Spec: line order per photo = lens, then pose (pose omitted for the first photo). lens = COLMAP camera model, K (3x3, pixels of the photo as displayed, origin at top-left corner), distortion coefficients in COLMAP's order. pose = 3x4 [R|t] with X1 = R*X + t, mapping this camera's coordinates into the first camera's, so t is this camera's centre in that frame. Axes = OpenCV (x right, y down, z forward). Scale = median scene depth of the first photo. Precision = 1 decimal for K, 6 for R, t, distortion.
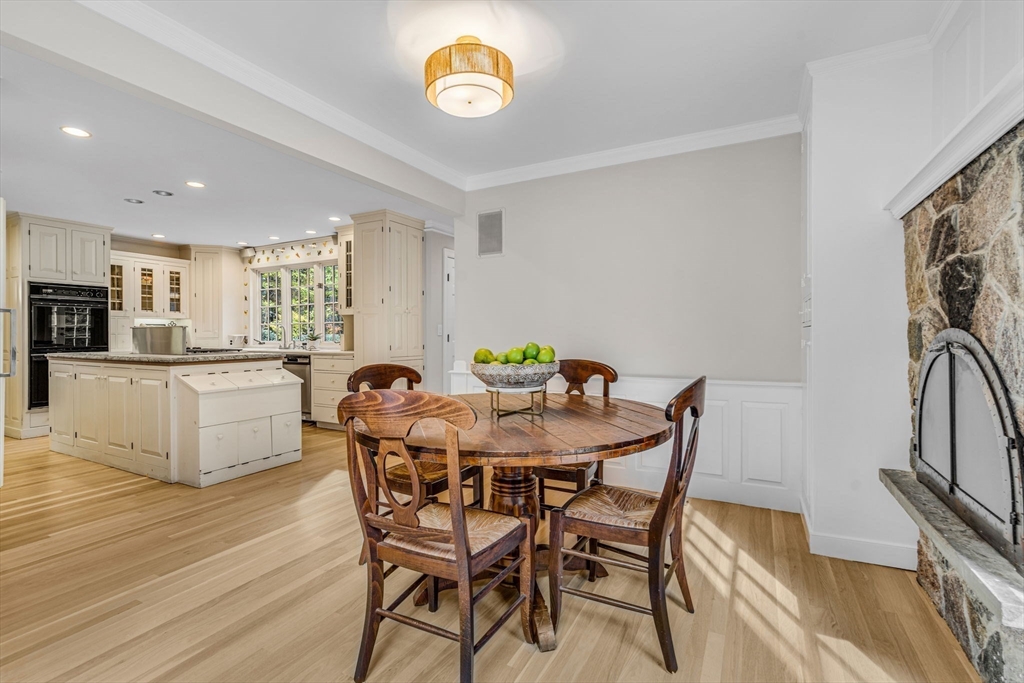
lens RADIAL K [[468.1, 0, 512.7], [0, 468.1, 335.3], [0, 0, 1]] dist [0.002770, 0.000208]
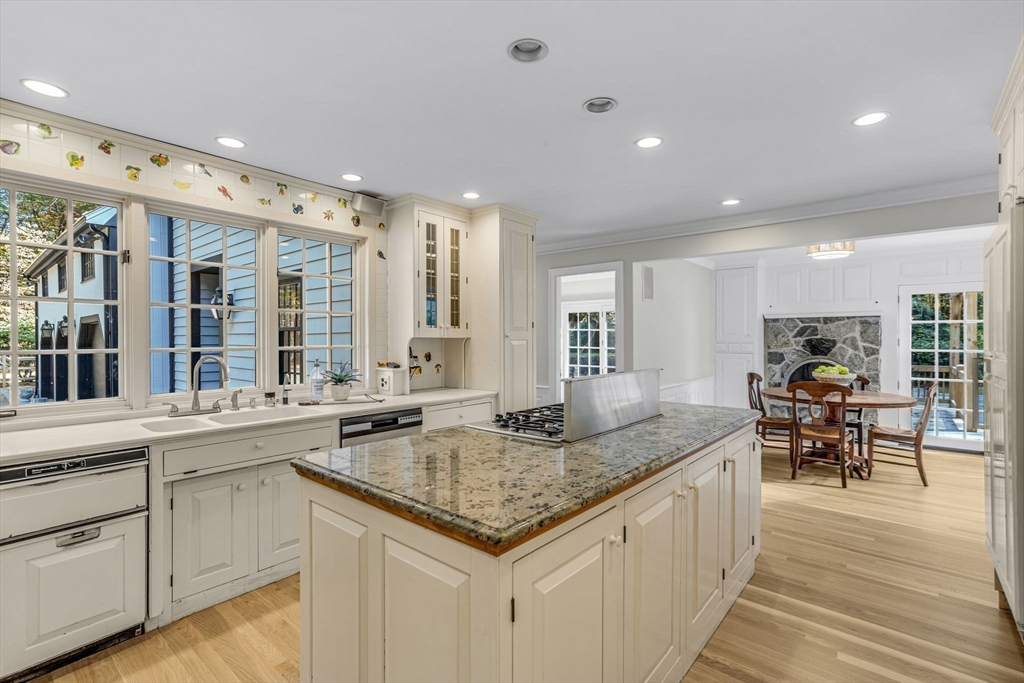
lens RADIAL K [[468.1, 0, 514.6], [0, 468.1, 342.7], [0, 0, 1]] dist [0.002770, 0.000208]
pose [[0.202974, -0.004062, 0.979176, -0.971798], [0.003422, 0.999988, 0.003439, -0.039585], [-0.979178, 0.002652, 0.202986, 0.767338]]
